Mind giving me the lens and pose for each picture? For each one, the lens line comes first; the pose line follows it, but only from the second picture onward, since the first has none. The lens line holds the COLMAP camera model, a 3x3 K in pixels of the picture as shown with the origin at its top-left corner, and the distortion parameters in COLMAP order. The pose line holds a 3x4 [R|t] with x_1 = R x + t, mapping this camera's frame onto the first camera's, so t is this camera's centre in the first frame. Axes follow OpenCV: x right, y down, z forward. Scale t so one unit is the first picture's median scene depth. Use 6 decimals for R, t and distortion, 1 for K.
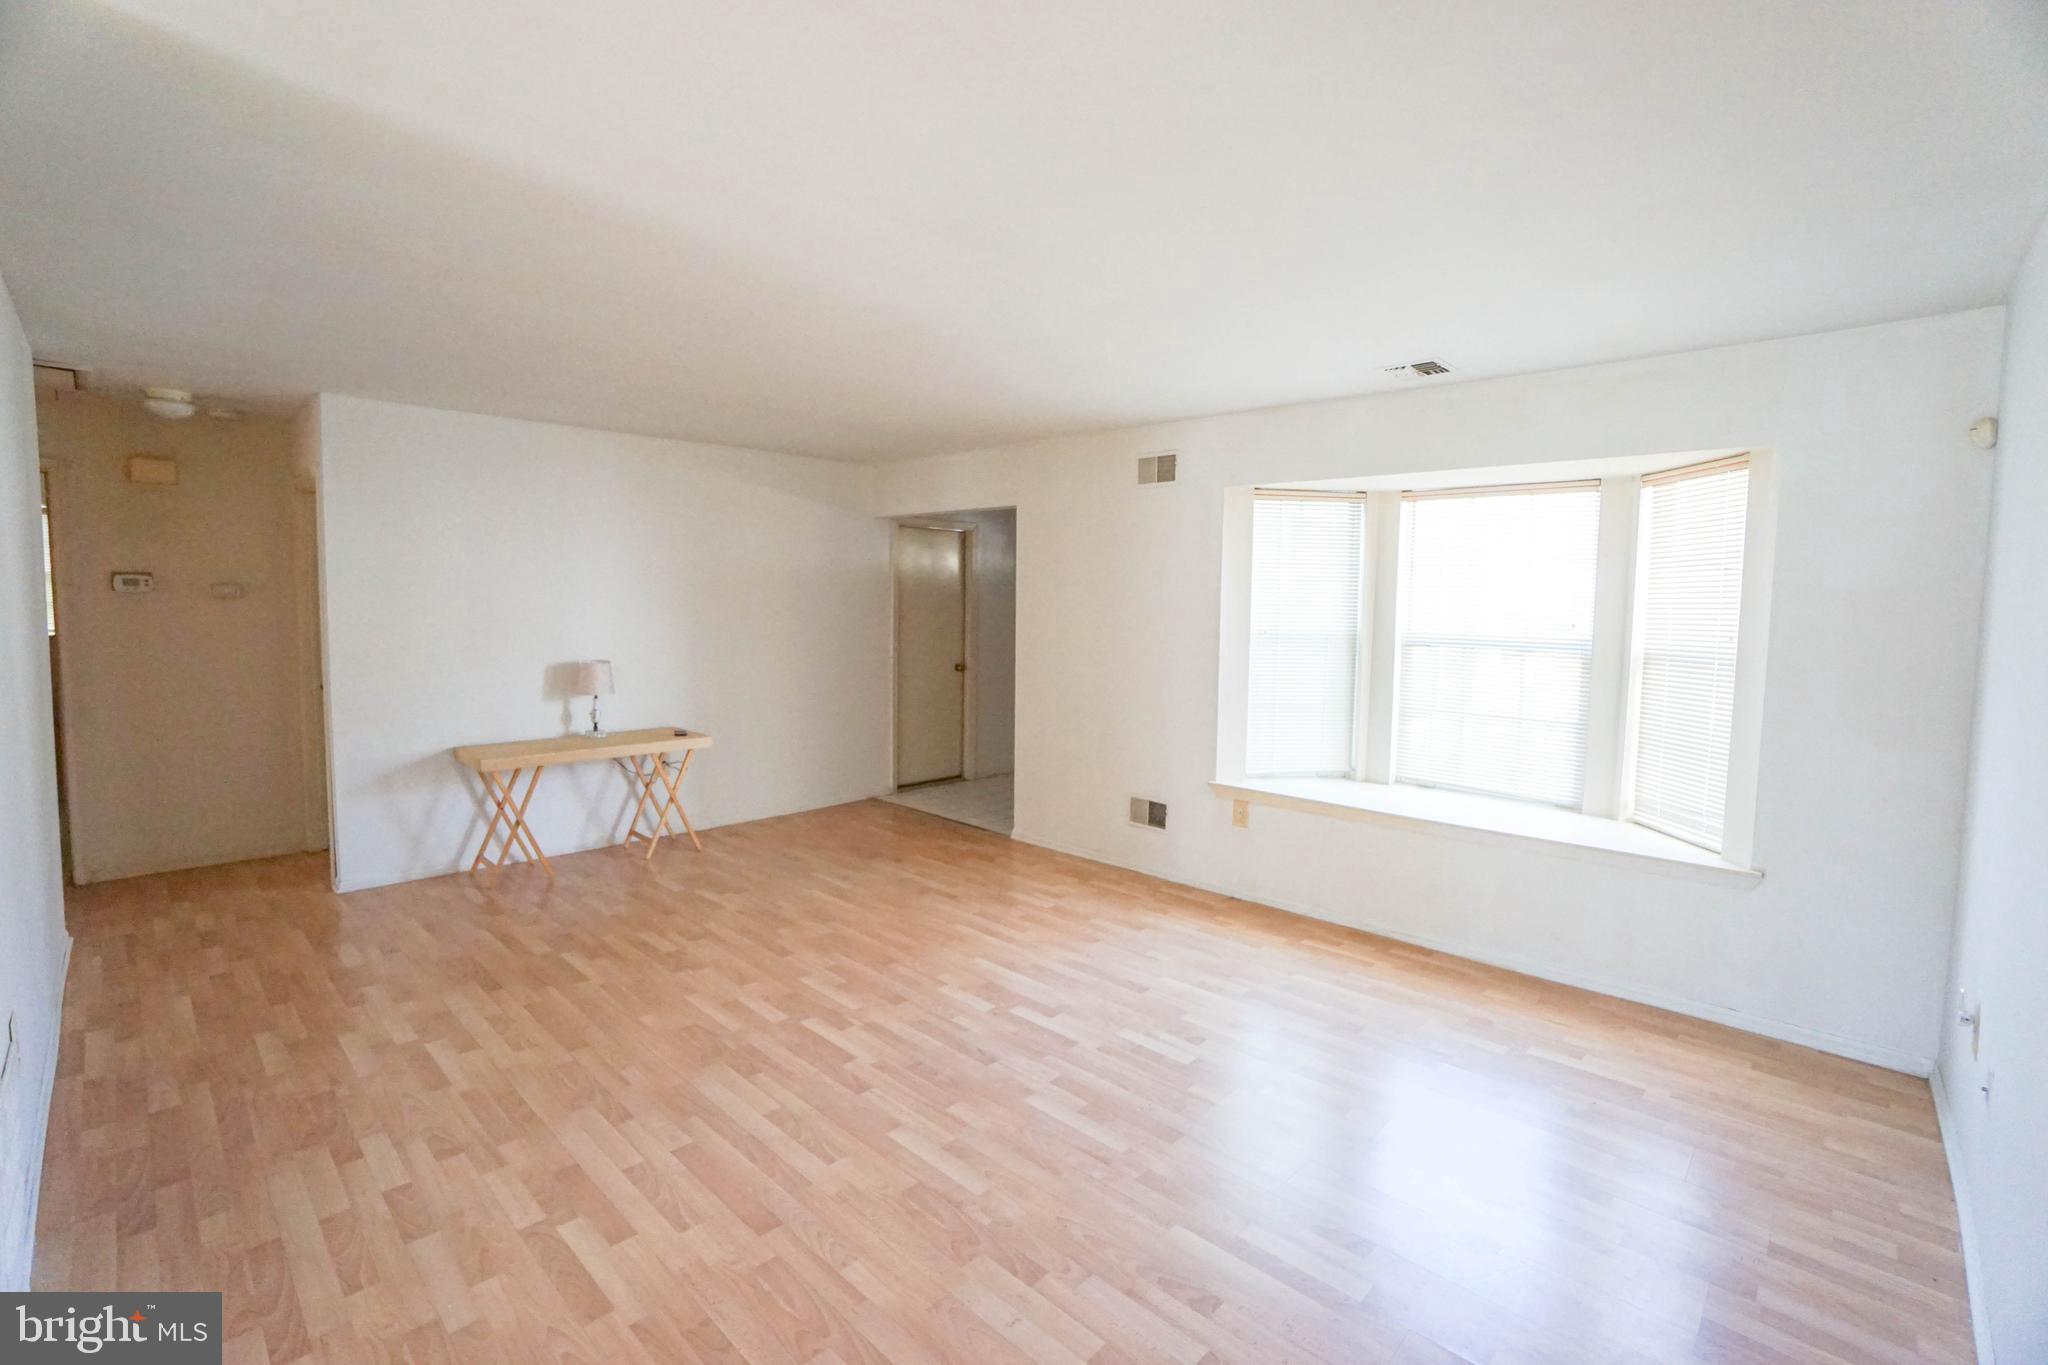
lens RADIAL K [[910.9, 0, 1021.6], [0, 910.9, 661.0], [0, 0, 1]] dist [-0.064705, 0.024198]
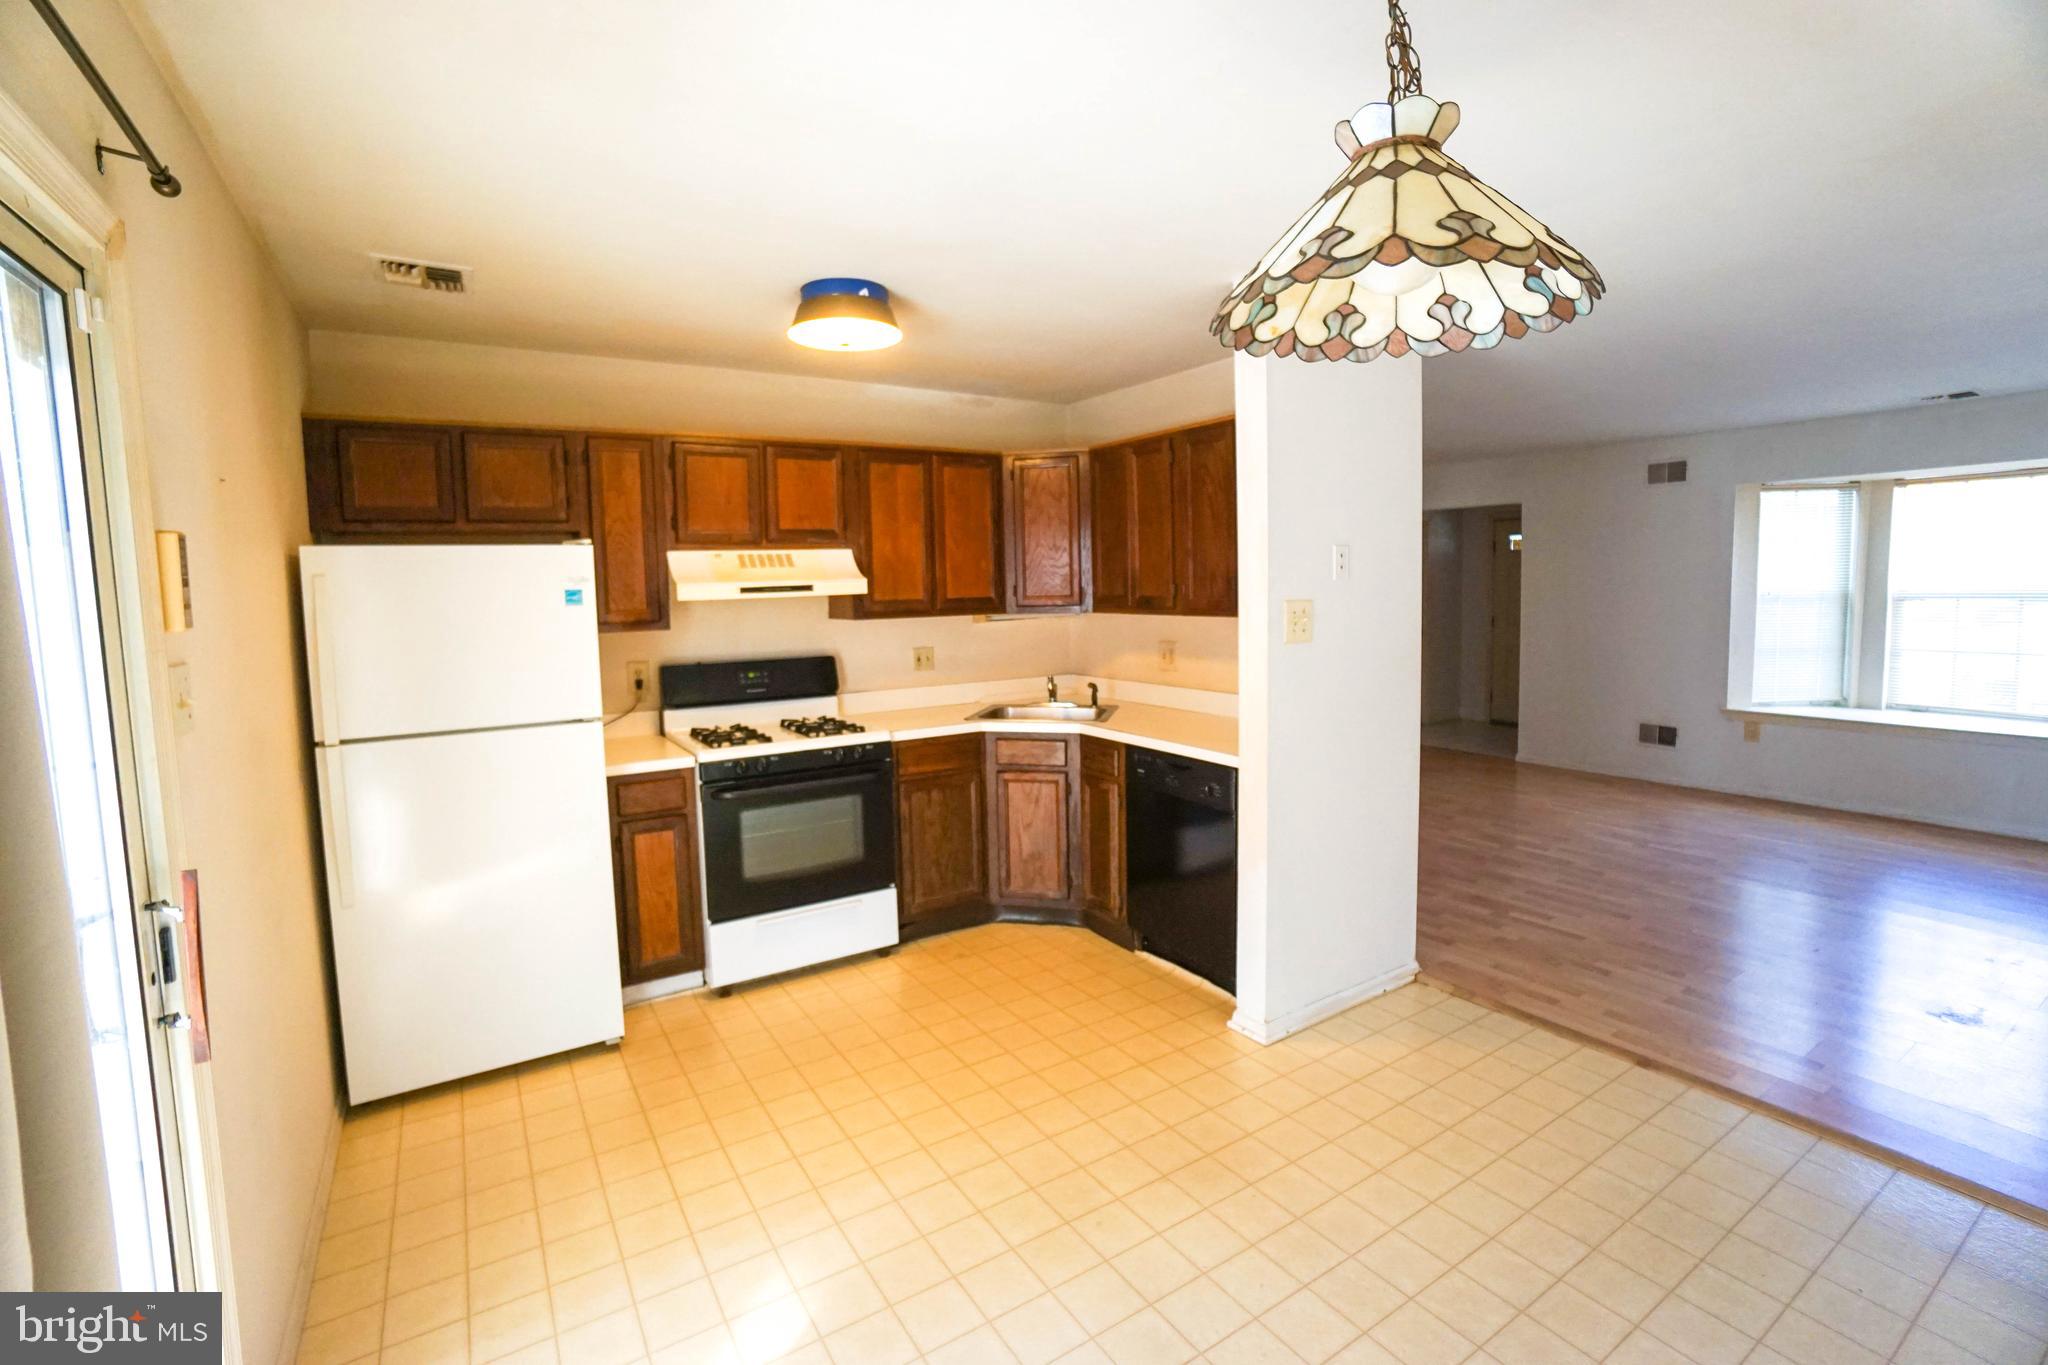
lens RADIAL K [[910.9, 0, 1021.6], [0, 910.9, 661.0], [0, 0, 1]] dist [-0.064705, 0.024198]
pose [[0.972685, -0.017426, -0.231475, -0.495973], [0.021318, 0.999670, 0.014323, 0.024271], [0.231149, -0.018866, 0.972735, -0.492895]]
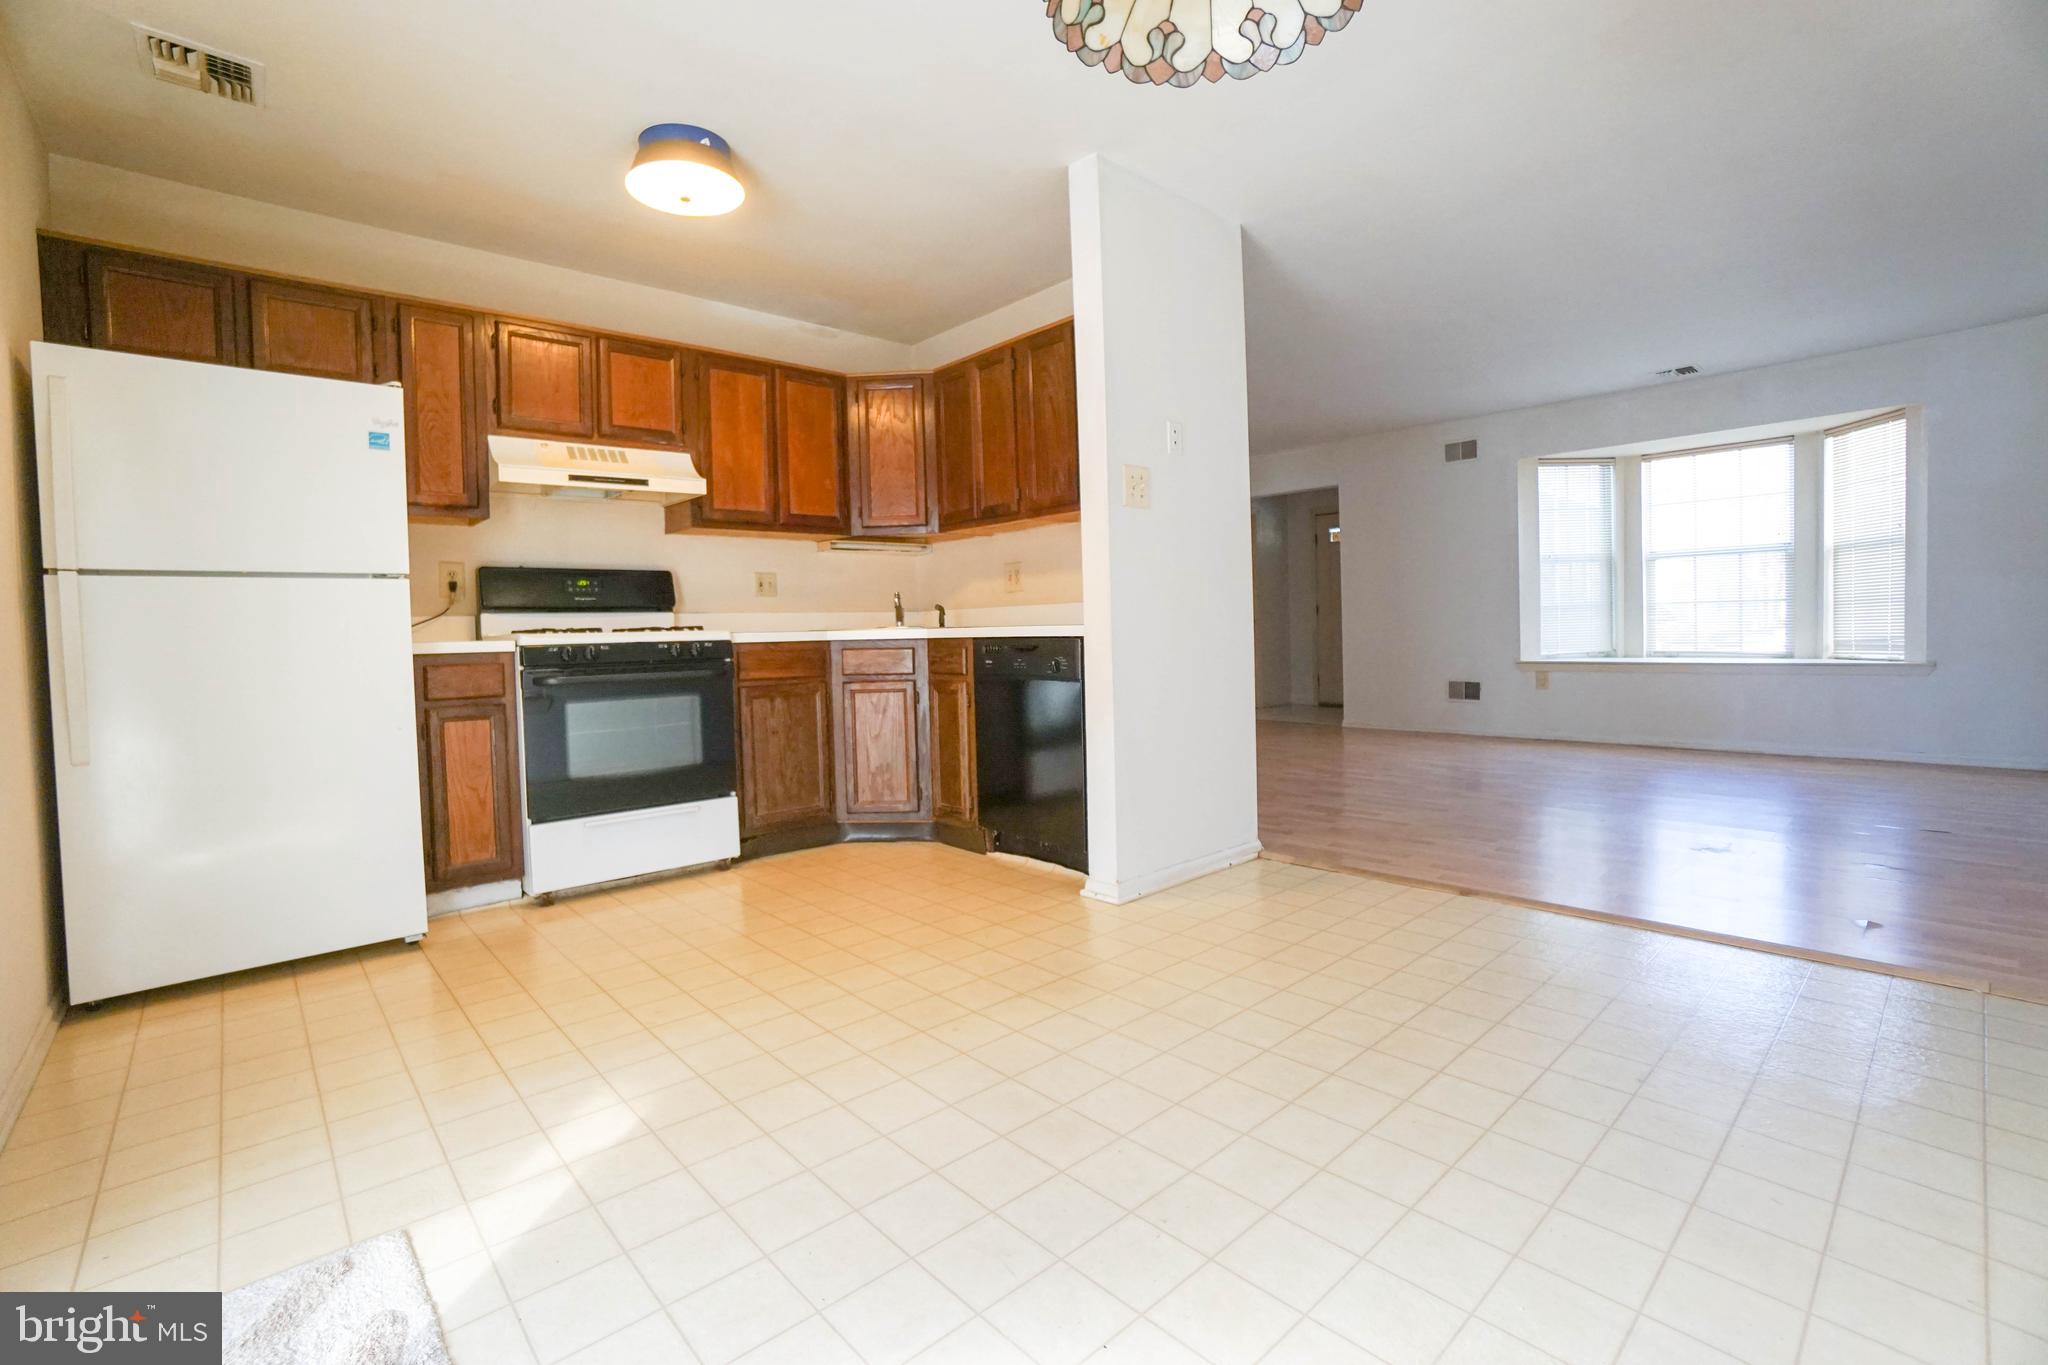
lens RADIAL K [[910.9, 0, 1021.6], [0, 910.9, 661.0], [0, 0, 1]] dist [-0.064705, 0.024198]
pose [[0.997005, -0.040411, -0.065934, -0.498728], [0.038072, 0.998613, -0.036367, 0.158486], [0.067312, 0.033748, 0.997161, -0.491449]]
